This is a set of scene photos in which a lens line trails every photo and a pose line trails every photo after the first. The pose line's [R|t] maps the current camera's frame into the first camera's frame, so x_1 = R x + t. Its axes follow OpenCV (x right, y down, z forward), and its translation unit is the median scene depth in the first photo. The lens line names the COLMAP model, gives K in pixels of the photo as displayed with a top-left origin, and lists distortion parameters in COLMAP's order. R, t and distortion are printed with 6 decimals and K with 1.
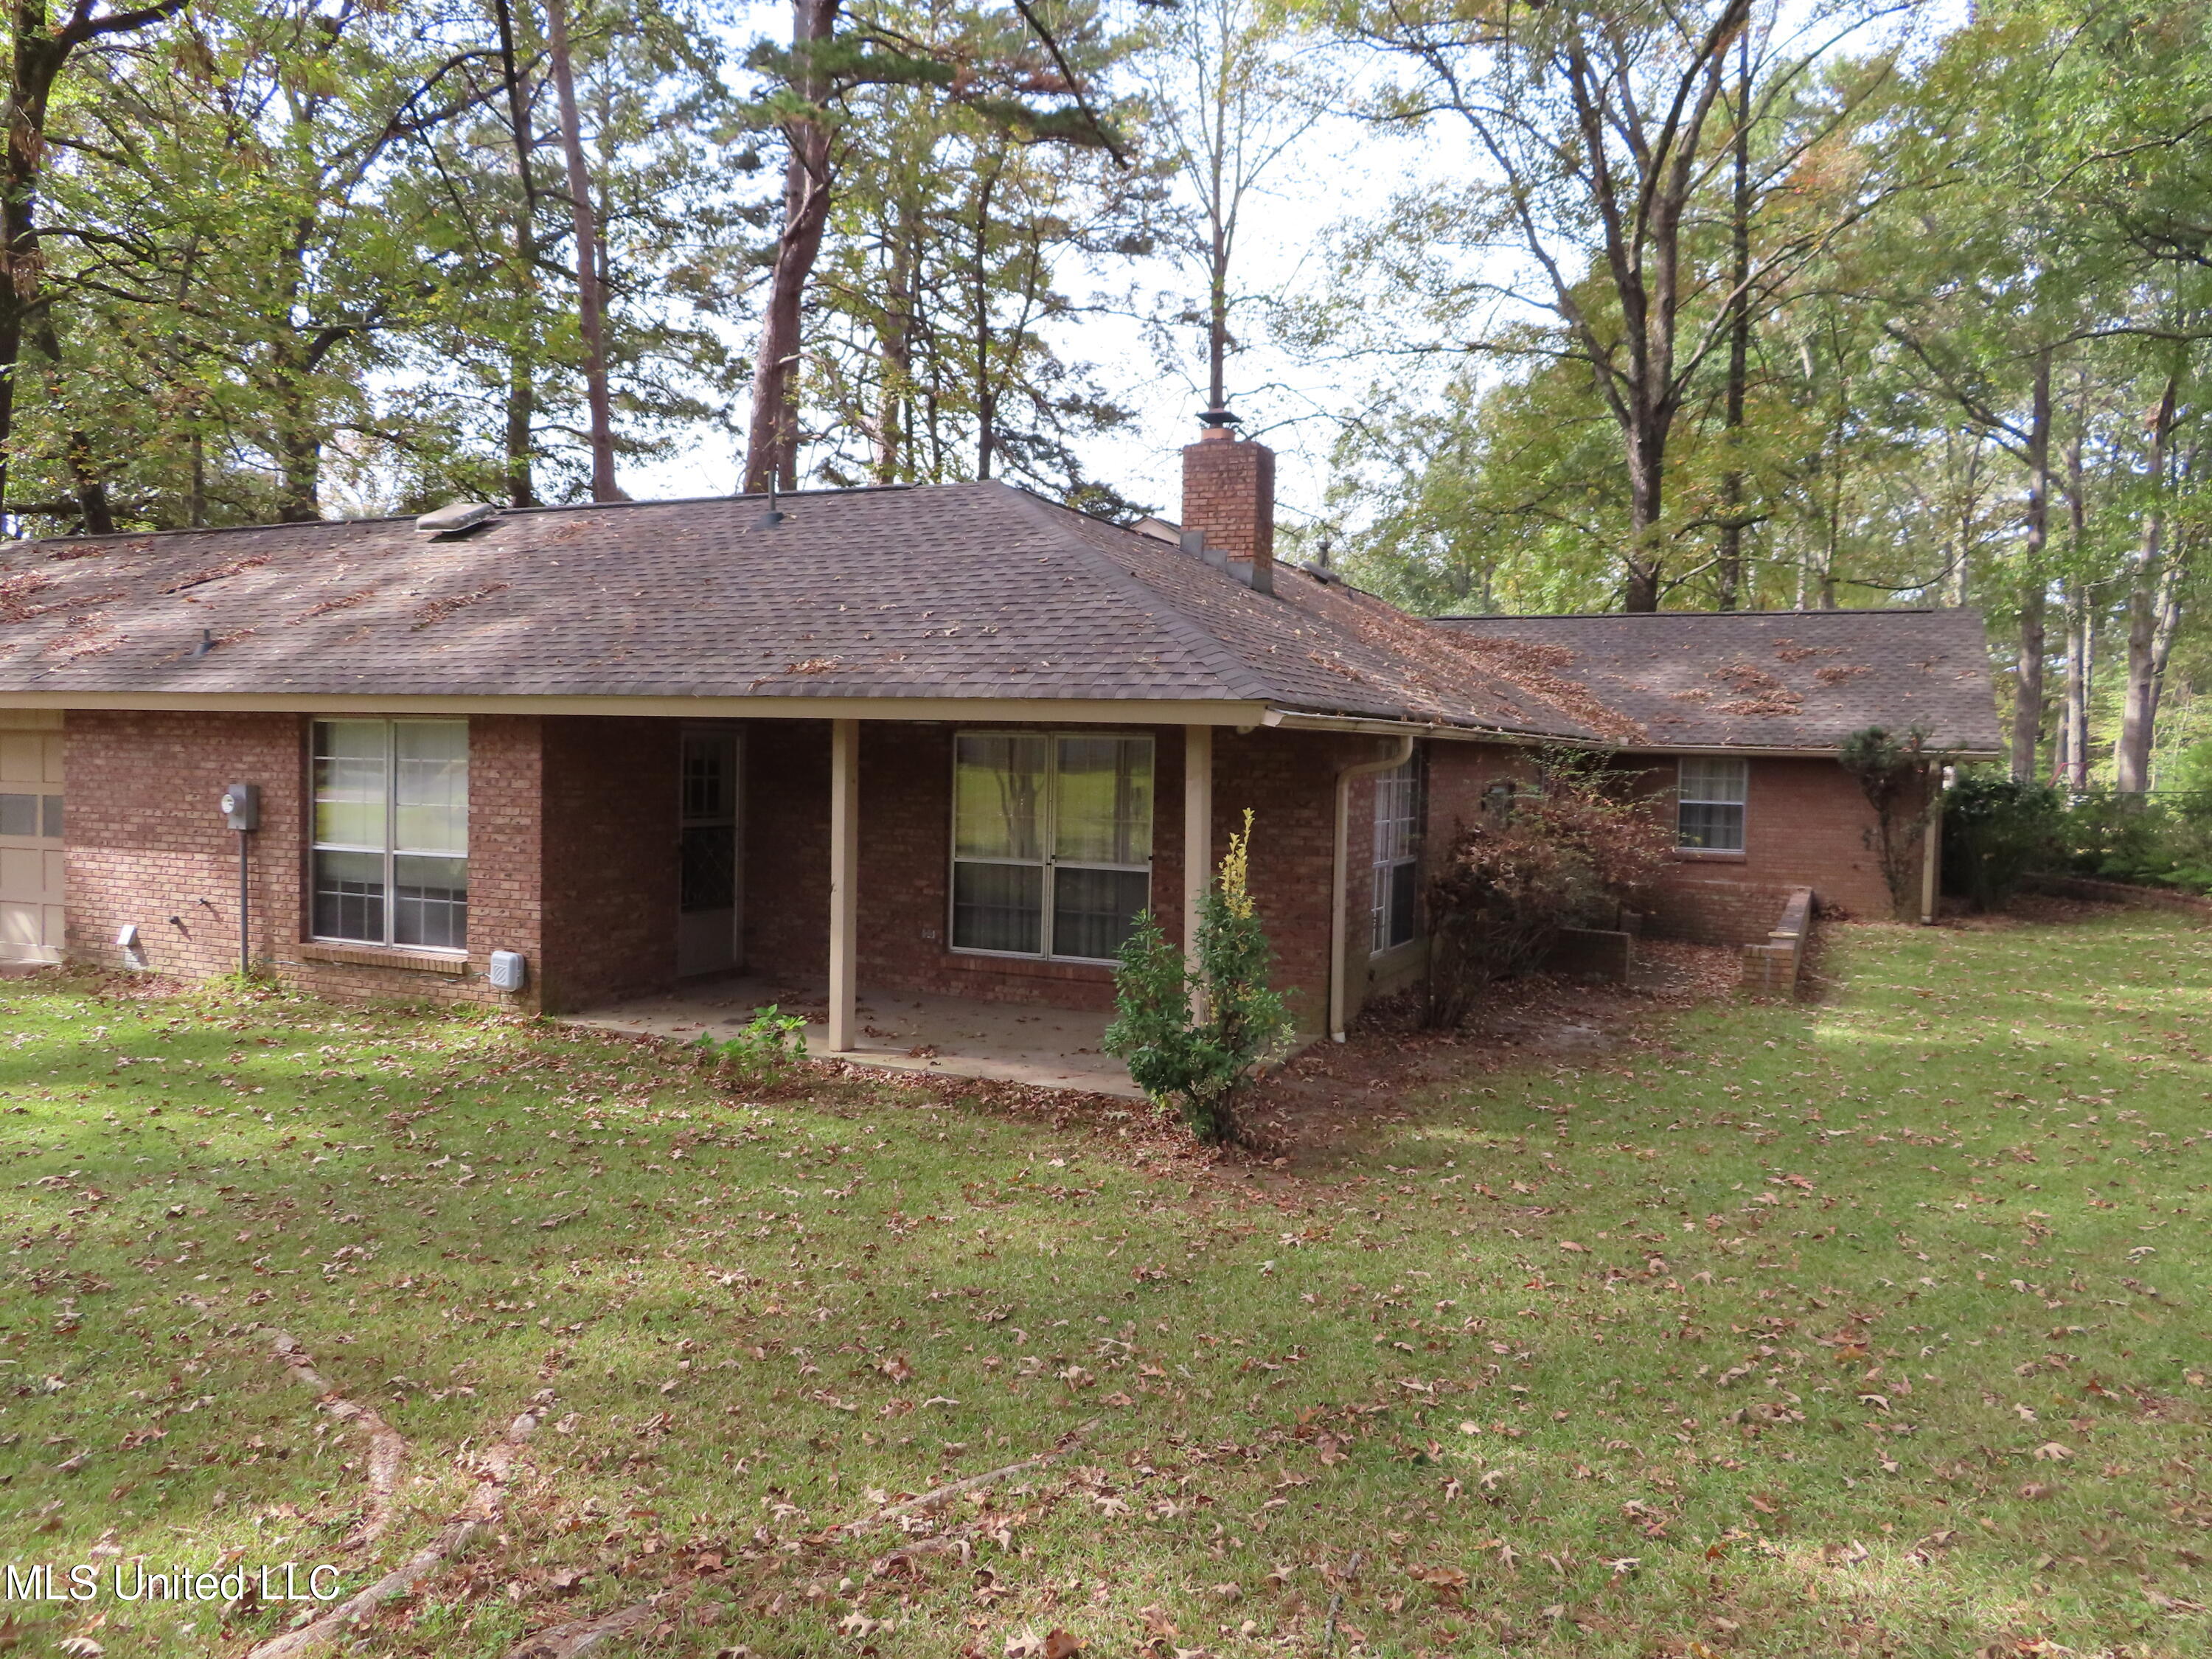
lens RADIAL K [[1567.8, 0, 1083.1], [0, 1567.8, 839.4], [0, 0, 1]] dist [-0.005326, -0.002667]
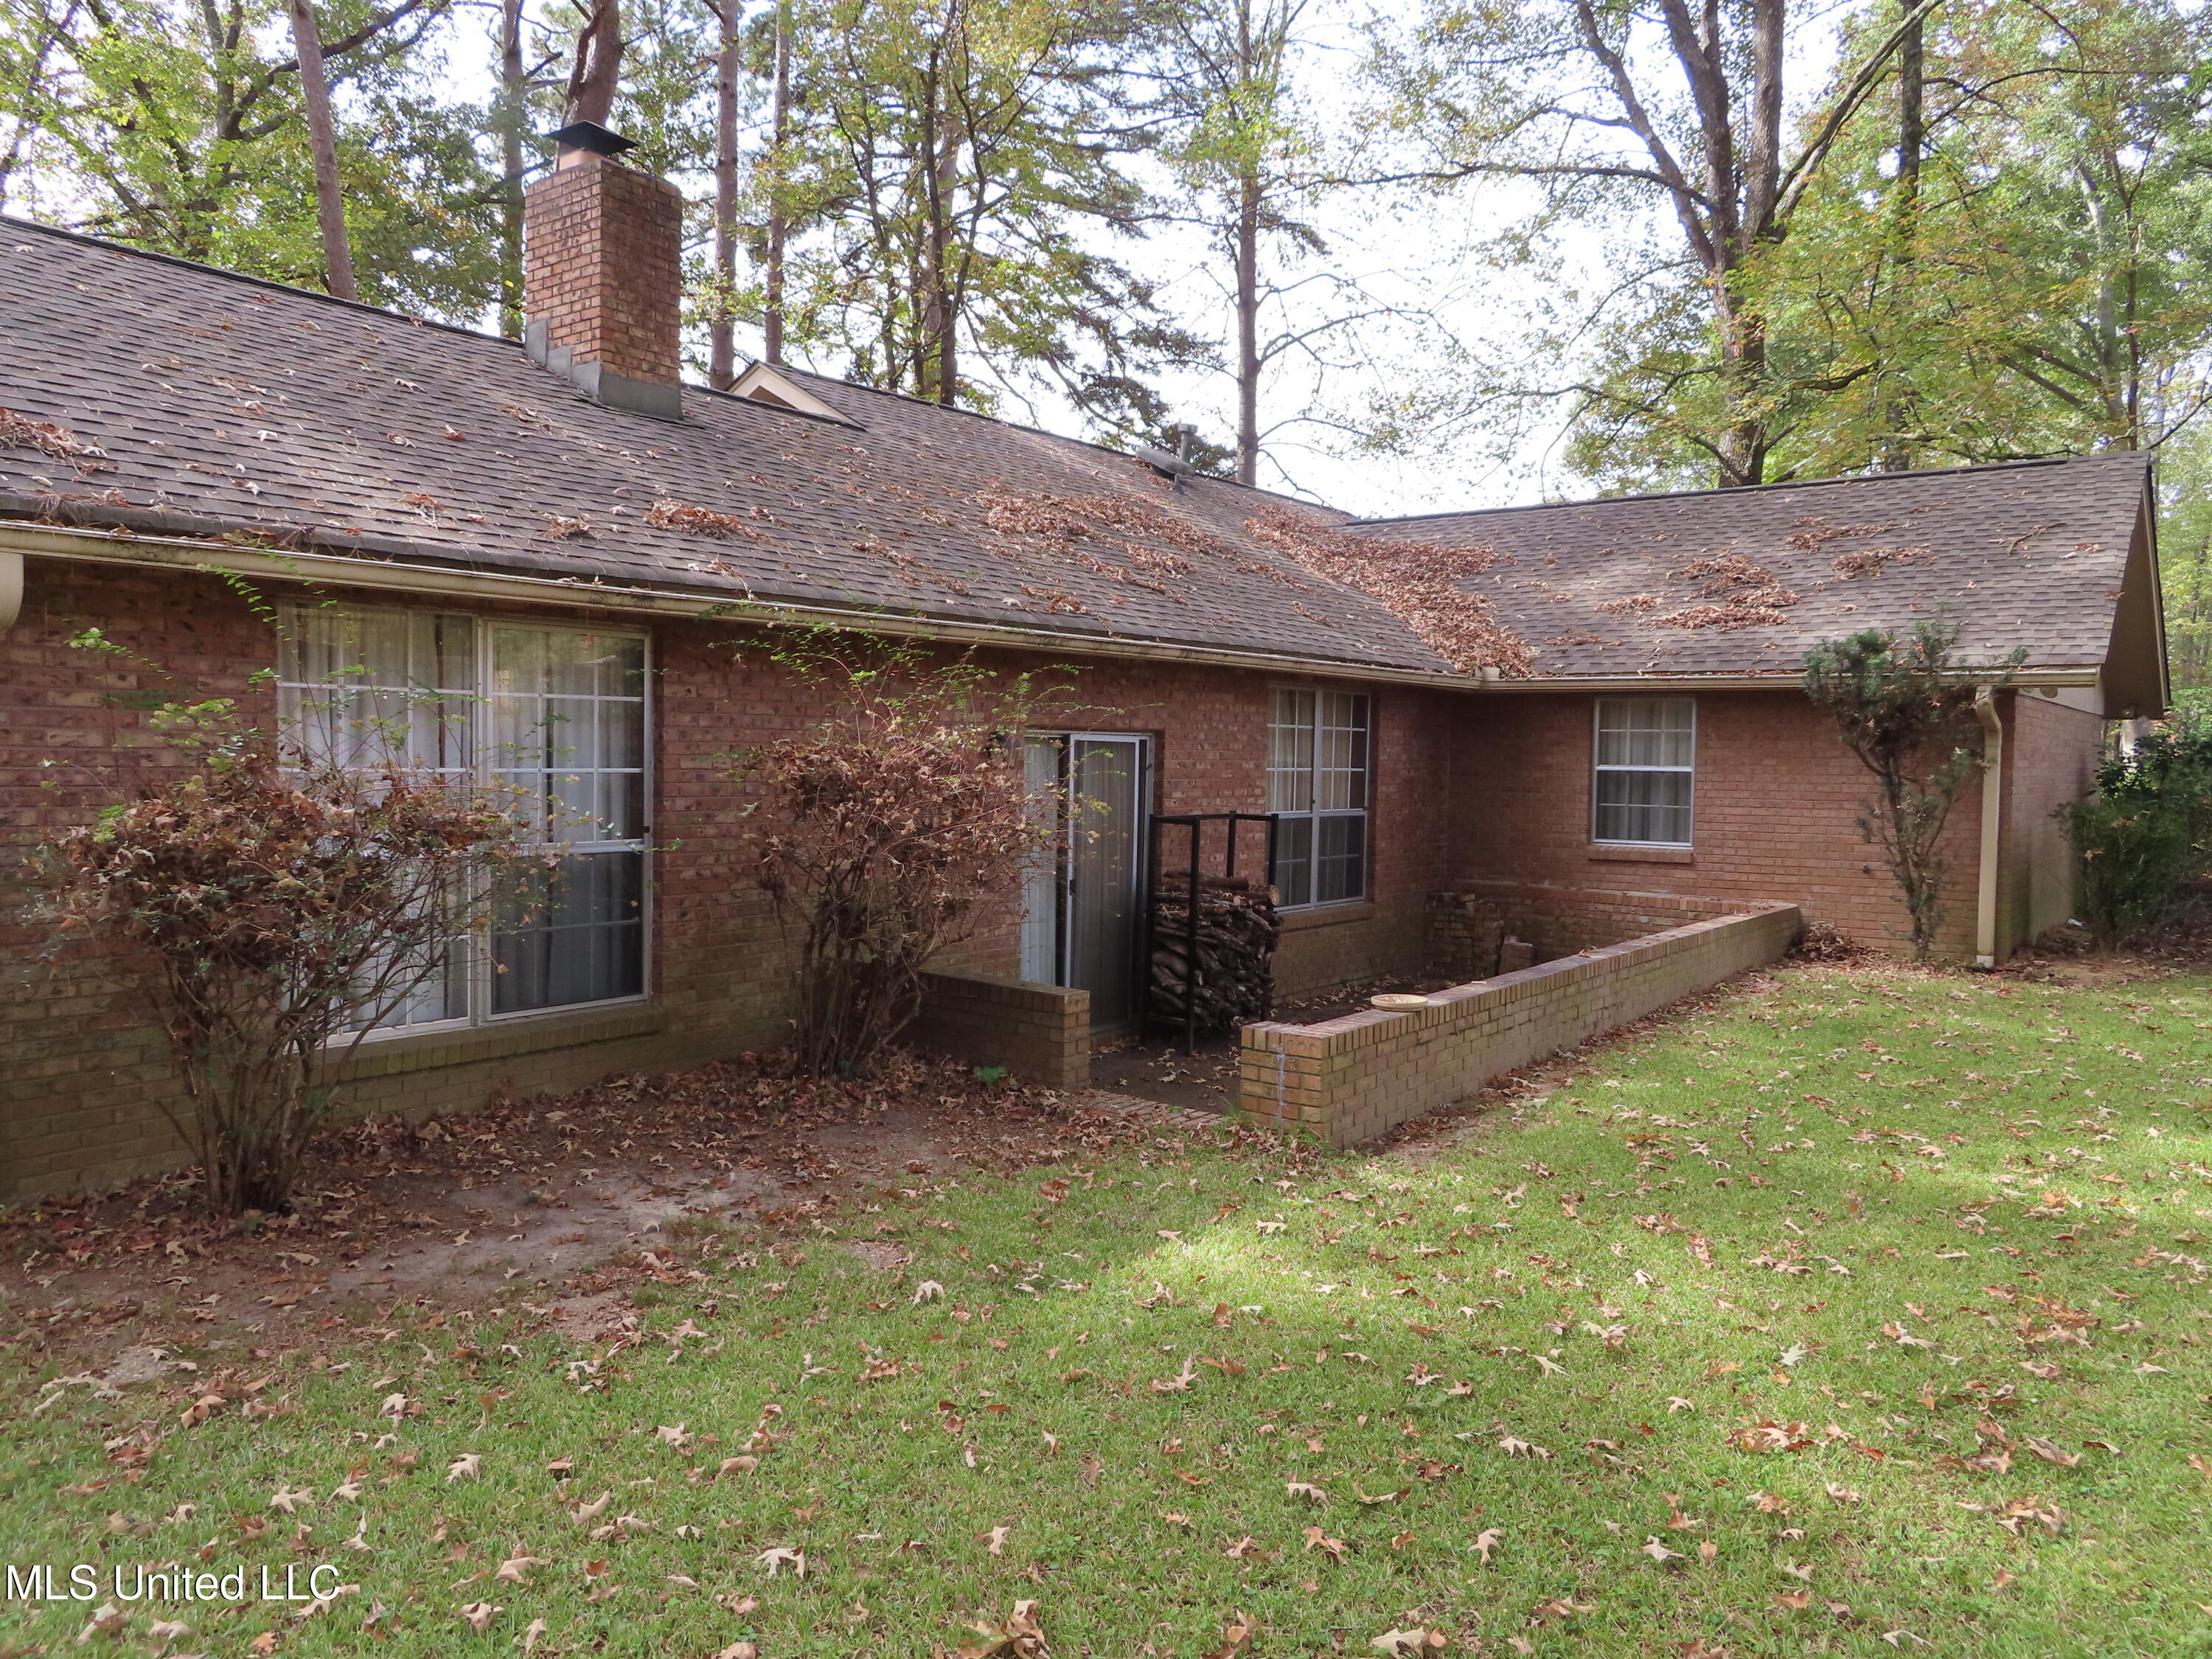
lens RADIAL K [[1567.8, 0, 1083.1], [0, 1567.8, 839.4], [0, 0, 1]] dist [-0.005326, -0.002667]
pose [[0.978422, 0.001047, -0.206615, 0.517200], [-0.001762, 0.999993, -0.003274, 0.012464], [0.206610, 0.003567, 0.978417, 0.558466]]
